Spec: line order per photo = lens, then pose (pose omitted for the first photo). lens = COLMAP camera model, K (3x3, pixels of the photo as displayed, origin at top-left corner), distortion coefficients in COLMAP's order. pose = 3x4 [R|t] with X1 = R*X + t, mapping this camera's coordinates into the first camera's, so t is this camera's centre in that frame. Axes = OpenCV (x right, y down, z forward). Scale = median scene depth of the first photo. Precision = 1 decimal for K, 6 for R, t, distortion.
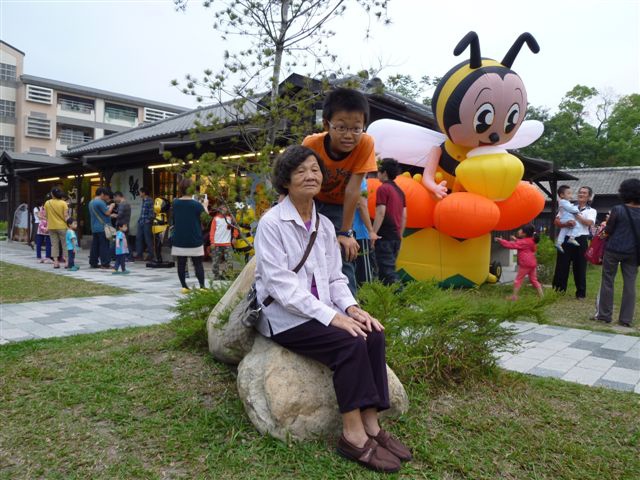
lens RADIAL K [[476.9, 0, 322.5], [0, 476.9, 240.2], [0, 0, 1]] dist [-0.049231, 0.000717]
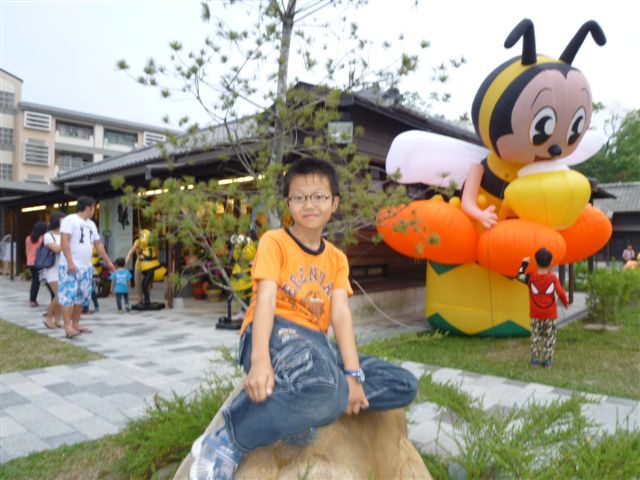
lens RADIAL K [[476.9, 0, 319.6], [0, 476.9, 240.1], [0, 0, 1]] dist [-0.049231, 0.000717]
pose [[0.999759, -0.019080, -0.010818, -0.026684], [0.018576, 0.998817, -0.044930, -0.036778], [0.011663, 0.044719, 0.998932, 0.200921]]
